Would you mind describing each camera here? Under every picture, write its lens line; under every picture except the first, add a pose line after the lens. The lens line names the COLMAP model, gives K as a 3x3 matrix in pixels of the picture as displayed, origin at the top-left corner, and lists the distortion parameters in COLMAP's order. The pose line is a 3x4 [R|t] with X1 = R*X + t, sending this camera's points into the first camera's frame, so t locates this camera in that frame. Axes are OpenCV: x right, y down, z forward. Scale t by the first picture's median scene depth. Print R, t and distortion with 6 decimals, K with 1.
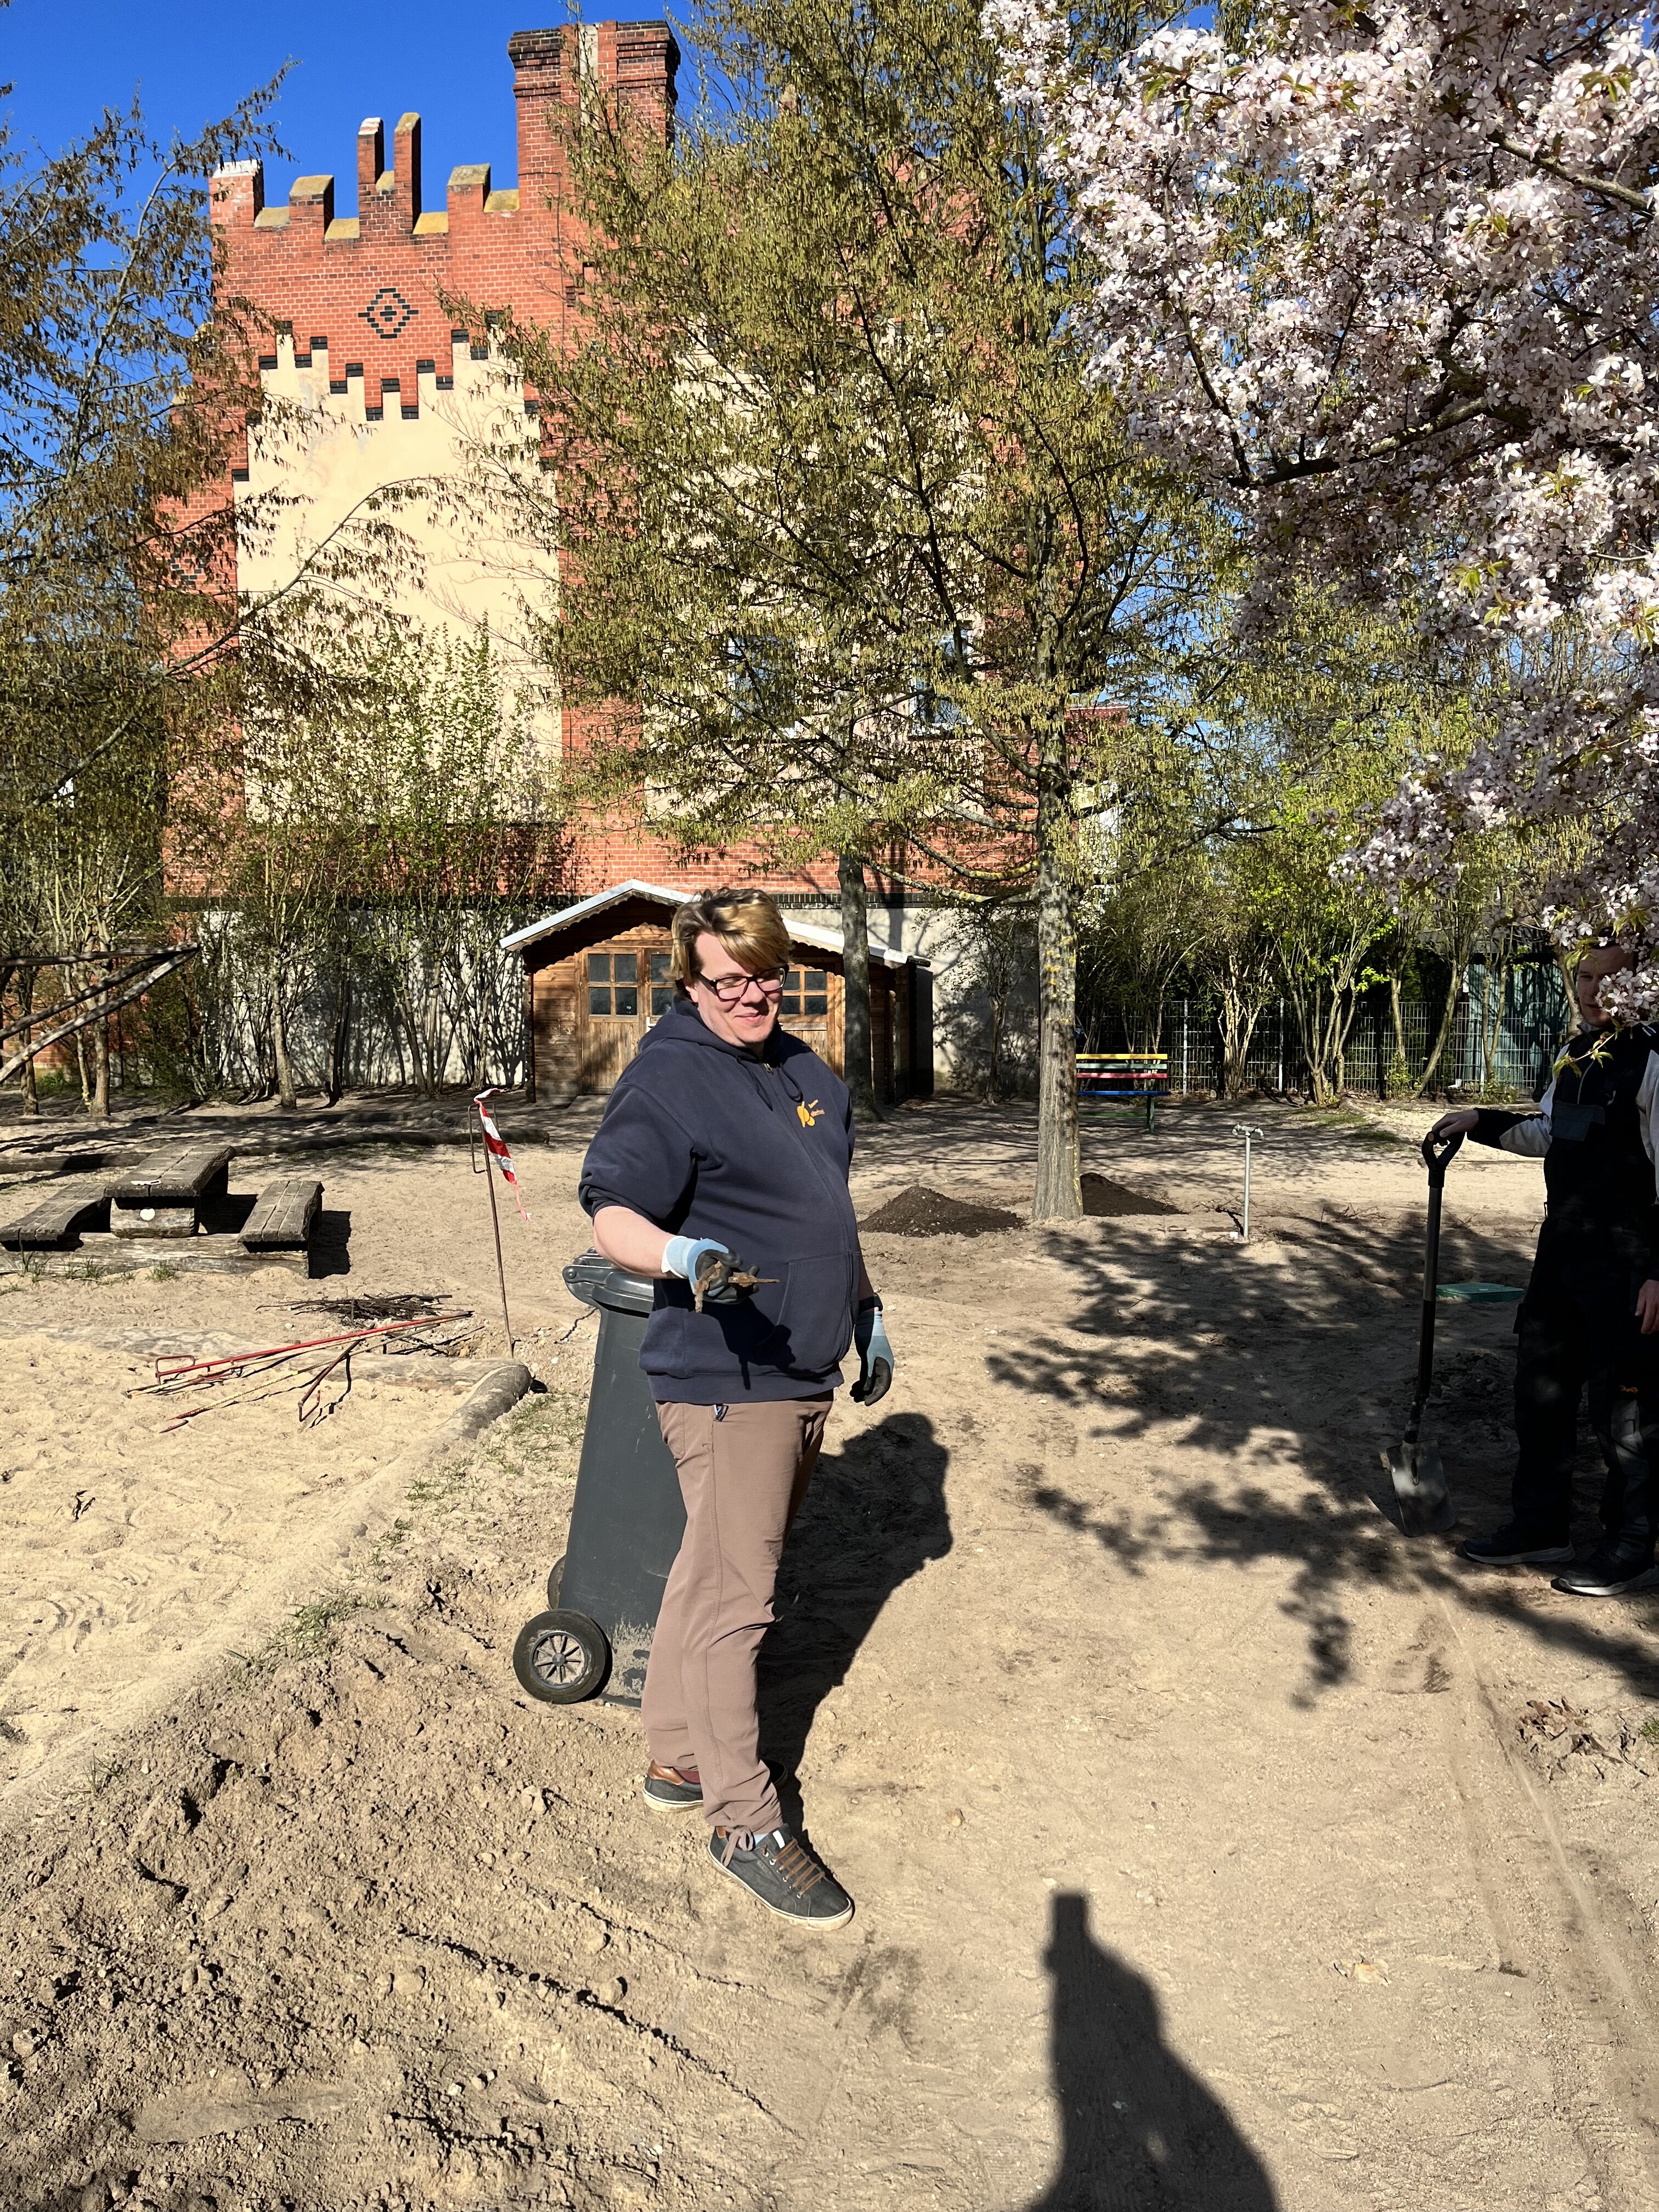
lens RADIAL K [[1689.5, 0, 819.0], [0, 1689.5, 1111.0], [0, 0, 1]] dist [0.074039, -0.102973]
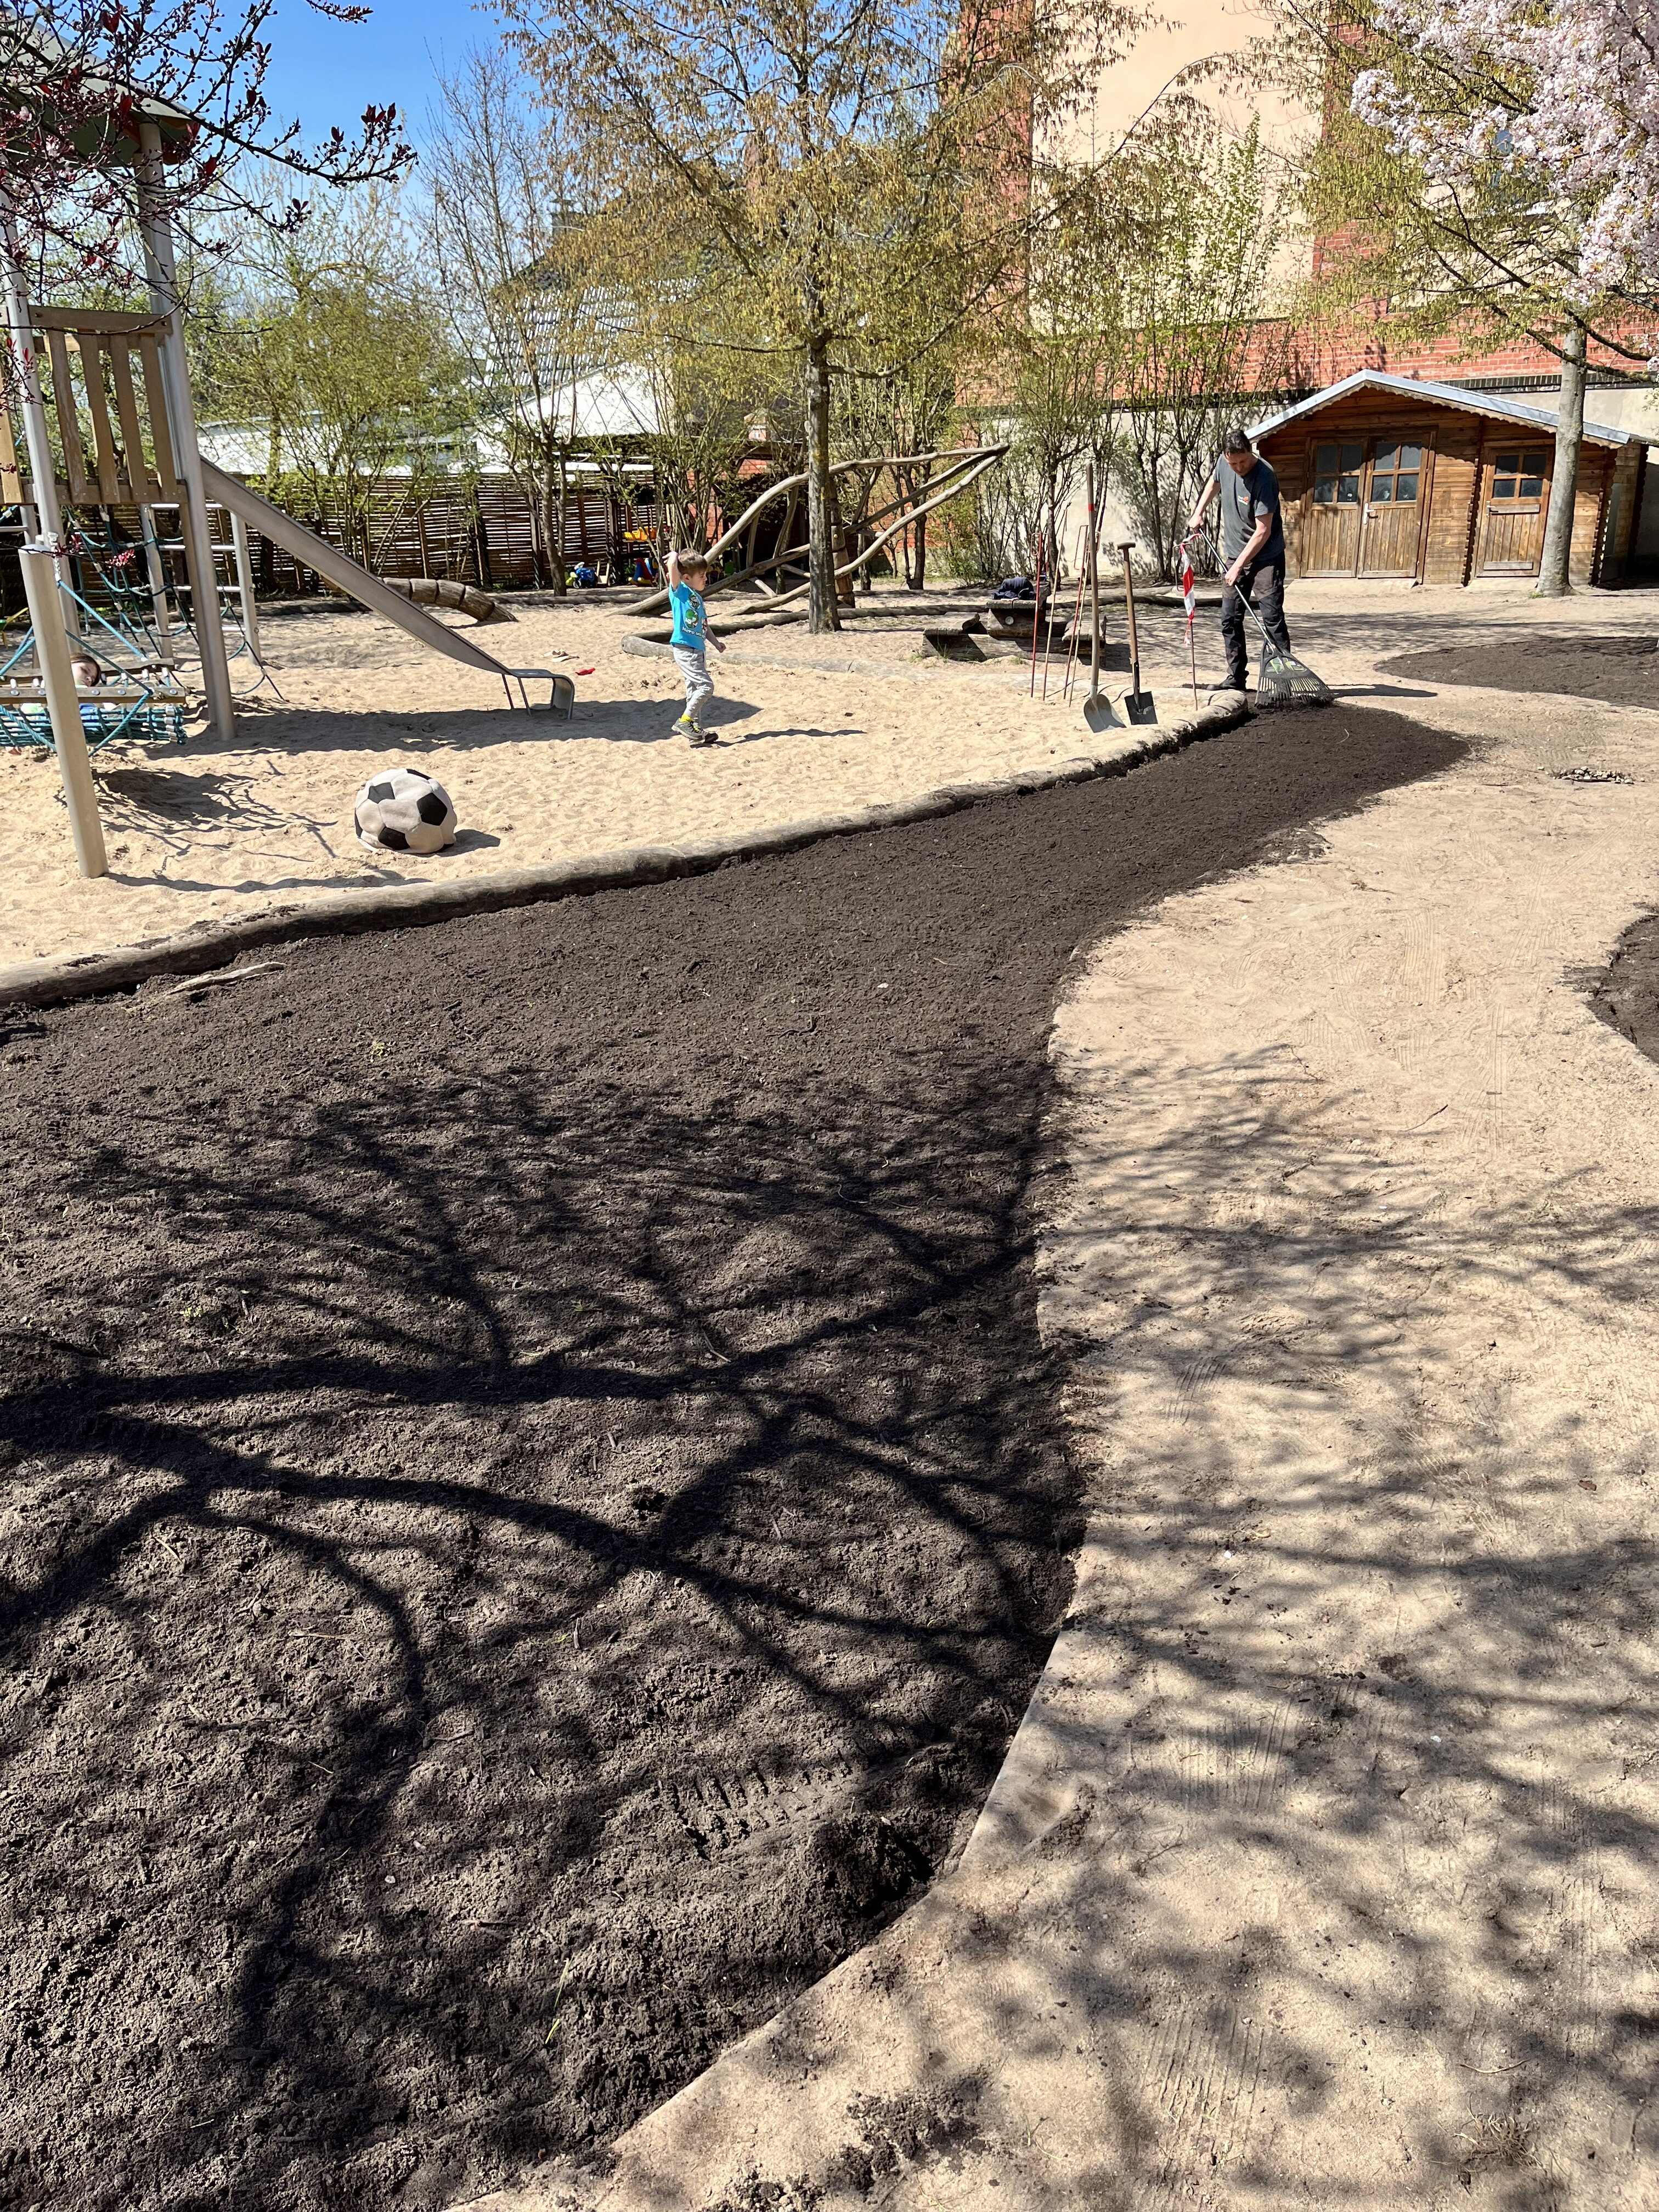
lens RADIAL K [[1689.5, 0, 822.0], [0, 1689.5, 1103.3], [0, 0, 1]] dist [0.074039, -0.102973]
pose [[0.917305, 0.117503, -0.380454, 0.078586], [-0.014457, 0.964666, 0.263080, 0.064362], [0.397924, -0.235824, 0.886591, -0.444372]]
